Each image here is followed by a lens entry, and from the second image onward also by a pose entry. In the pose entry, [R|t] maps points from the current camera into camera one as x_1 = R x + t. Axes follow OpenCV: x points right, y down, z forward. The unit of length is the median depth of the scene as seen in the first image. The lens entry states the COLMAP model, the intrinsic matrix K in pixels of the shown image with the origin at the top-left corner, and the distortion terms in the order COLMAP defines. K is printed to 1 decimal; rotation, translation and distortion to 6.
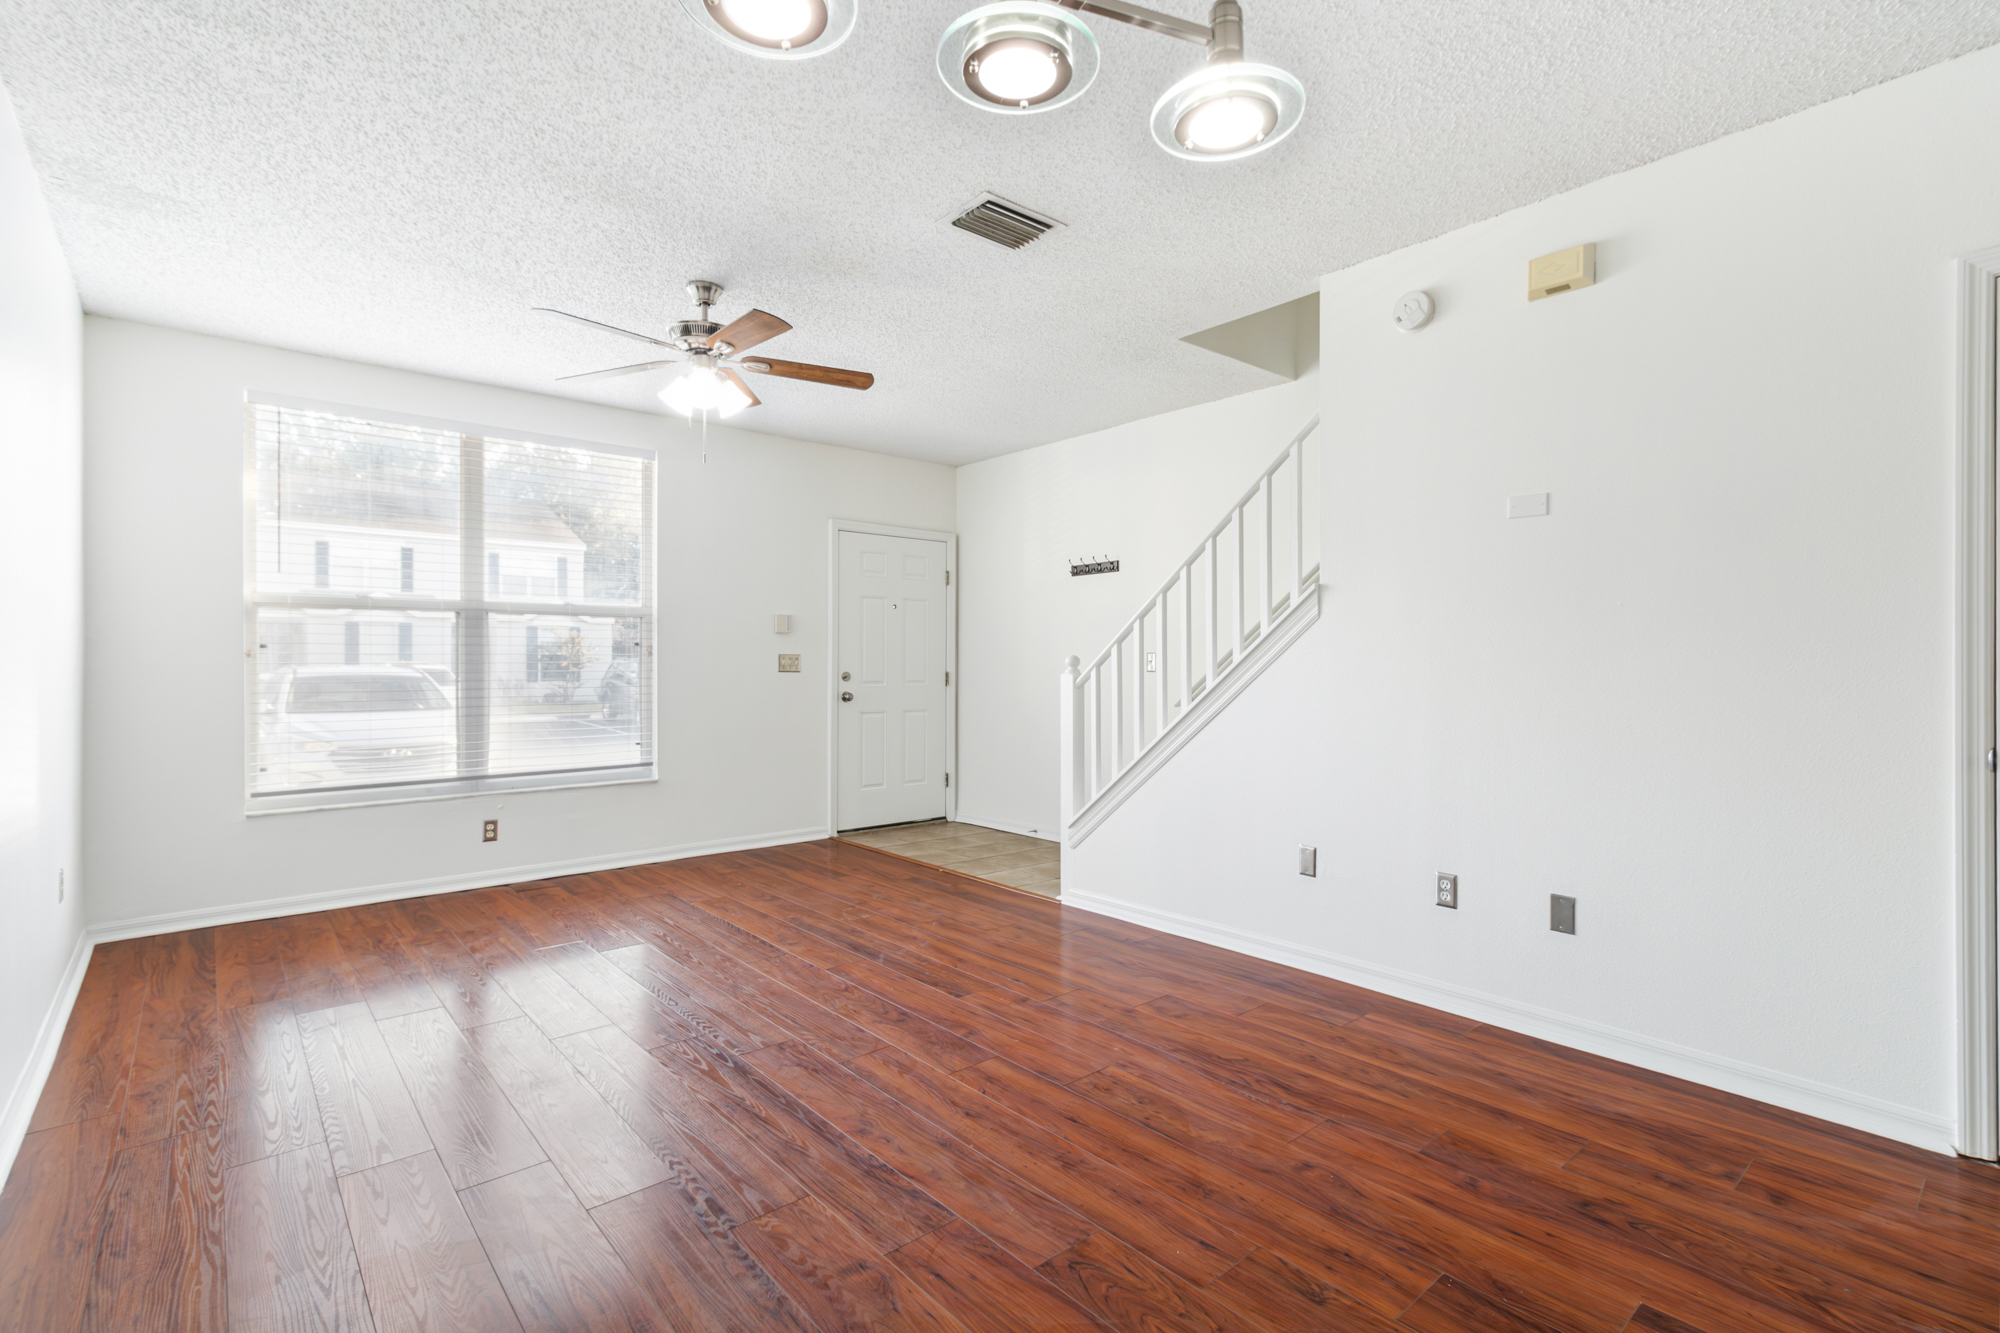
lens RADIAL K [[912.7, 0, 994.9], [0, 912.7, 644.3], [0, 0, 1]] dist [-0.001549, -0.000411]
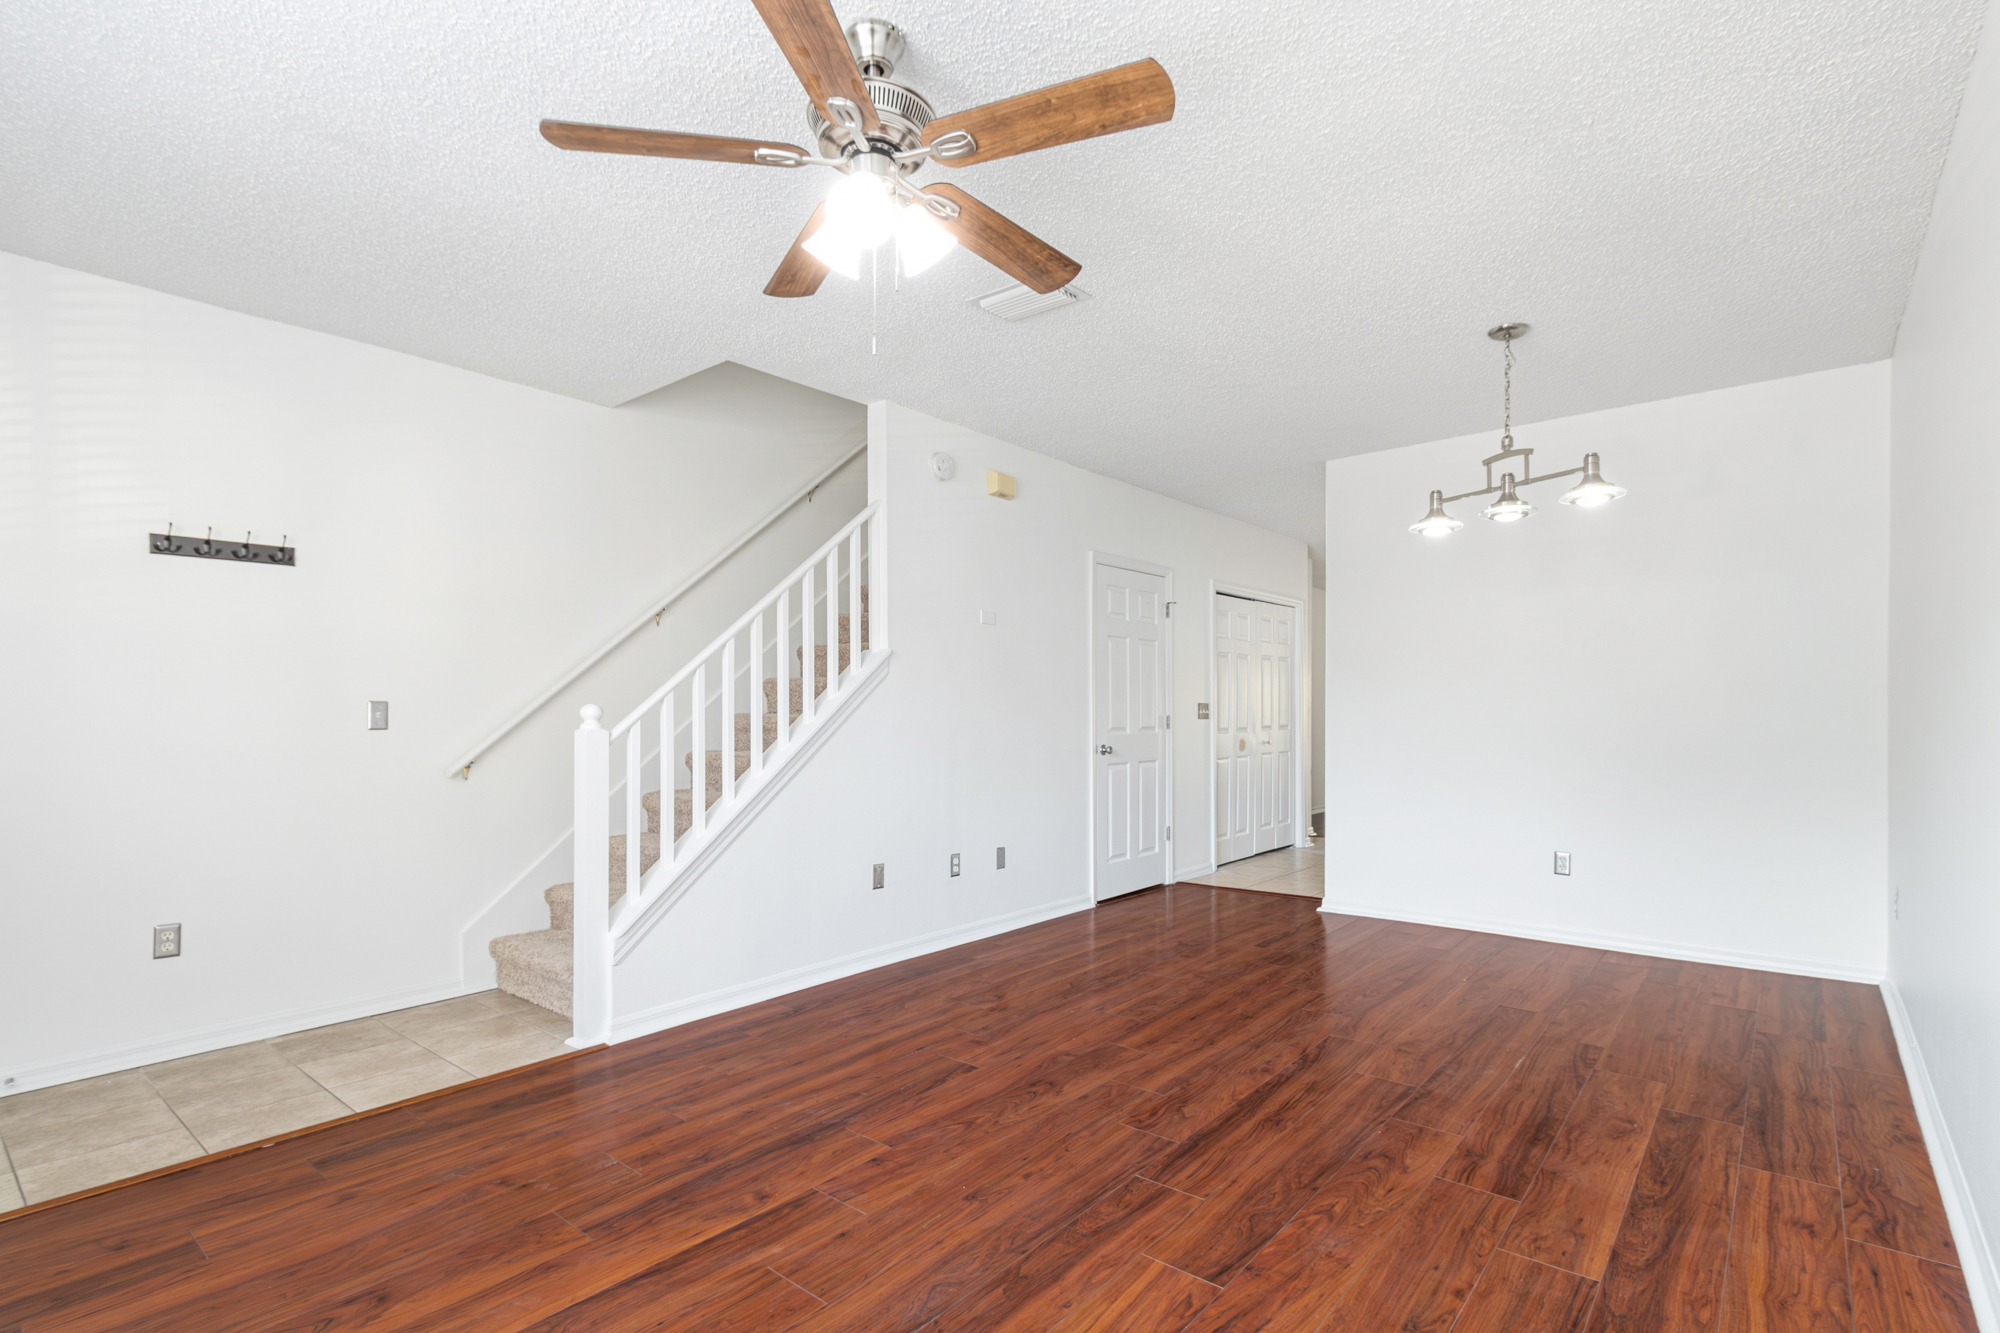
lens RADIAL K [[954.5, 0, 1005.7], [0, 954.5, 717.3], [0, 0, 1]] dist [0.004428, 0.000492]
pose [[-0.164576, -0.006328, 0.986344, -1.101410], [-0.013850, 0.999896, 0.004104, 0.021912], [-0.986267, -0.012986, -0.164646, 1.231987]]
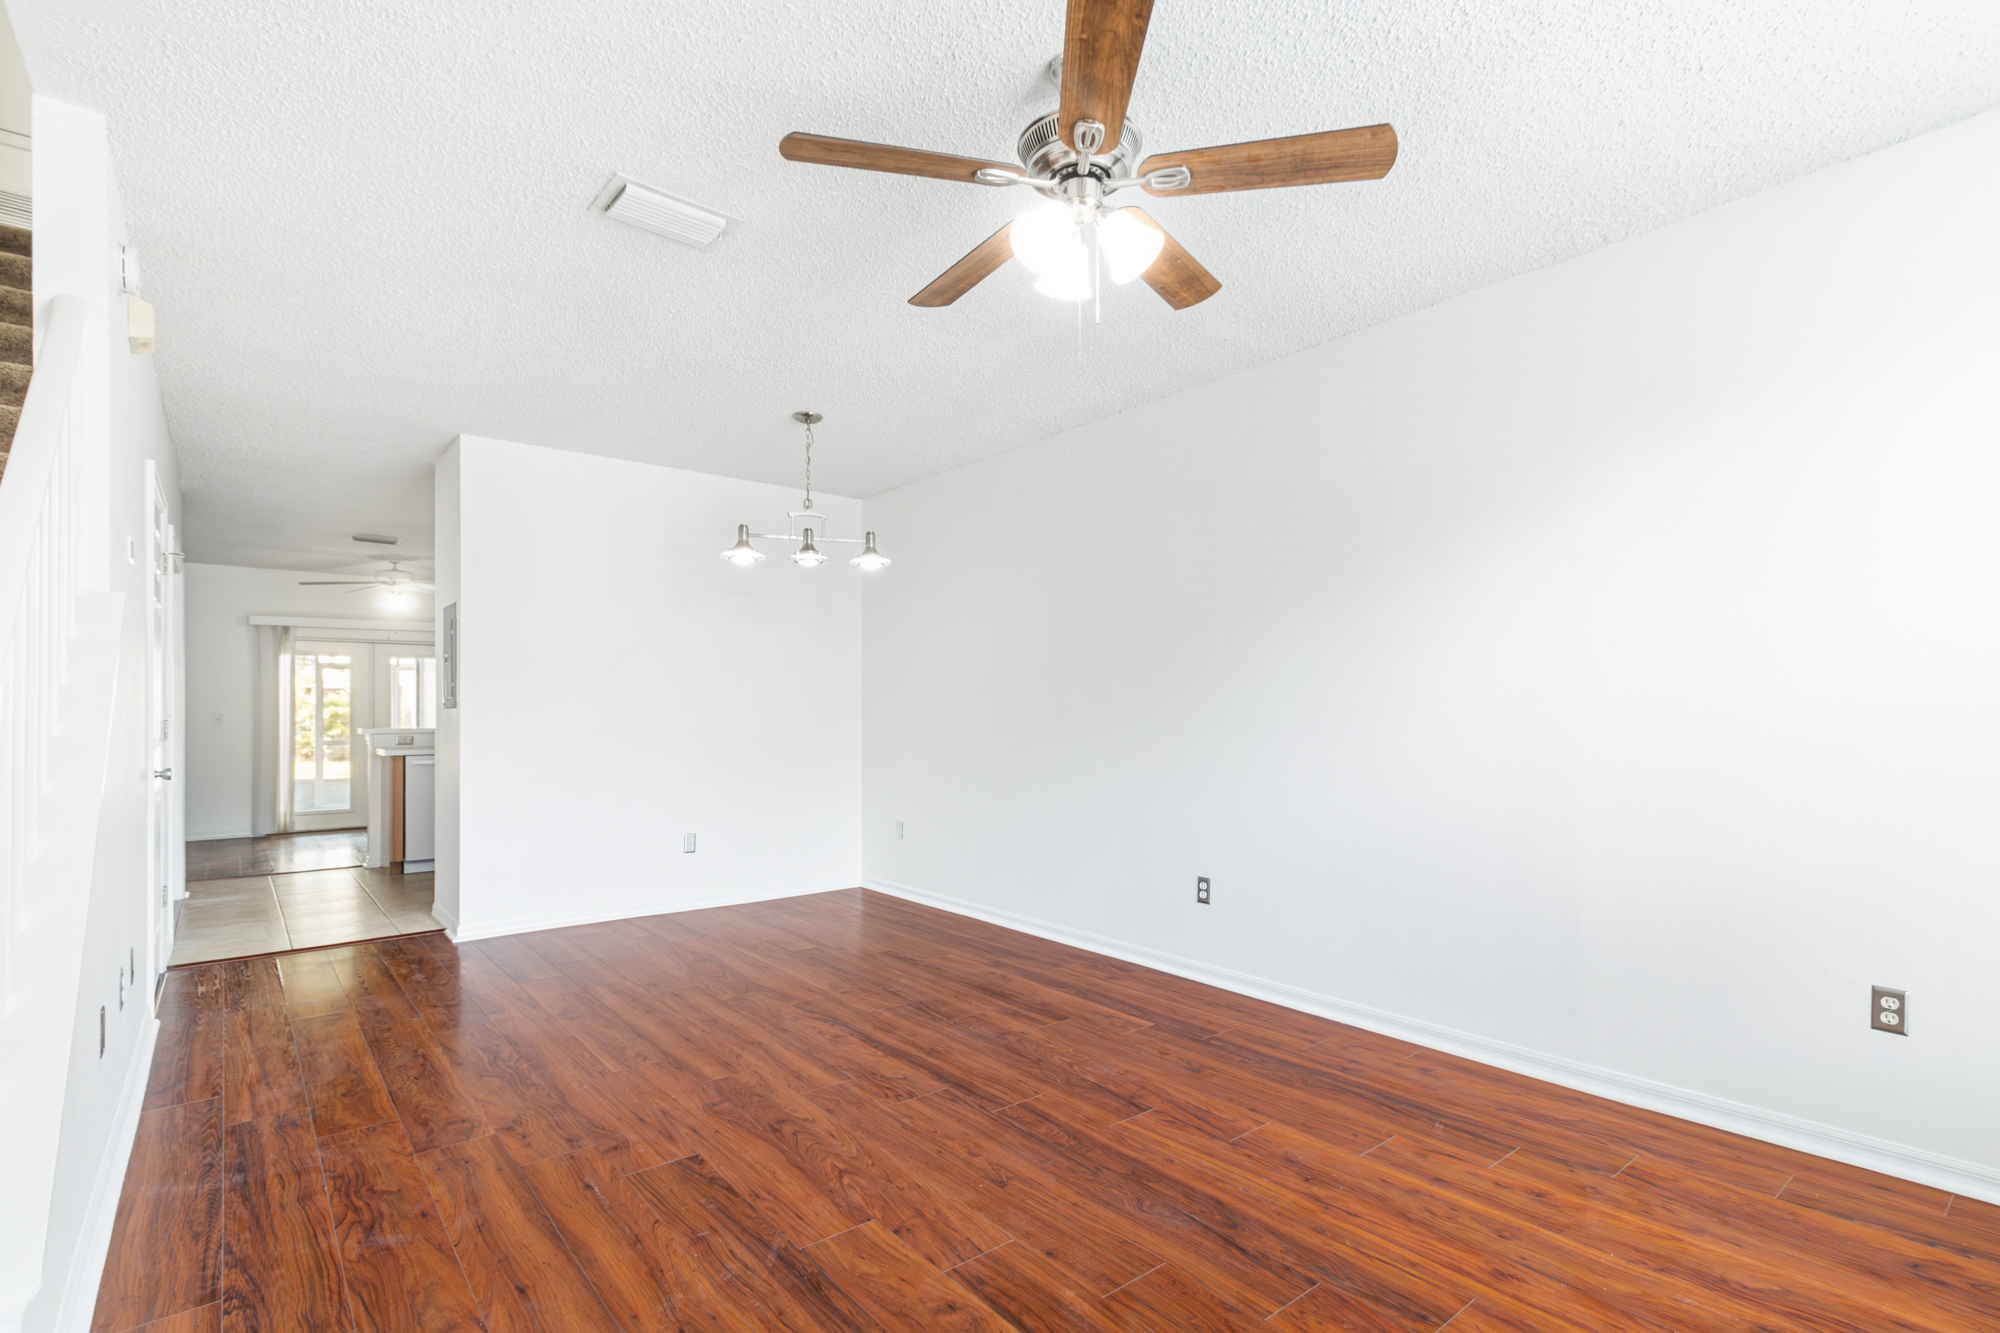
lens RADIAL K [[954.5, 0, 1005.7], [0, 954.5, 717.3], [0, 0, 1]] dist [0.004428, 0.000492]
pose [[-0.999885, 0.001114, 0.015156, -0.336734], [0.000898, 0.999899, -0.014218, 0.036422], [-0.015171, -0.014203, -0.999784, 1.945221]]
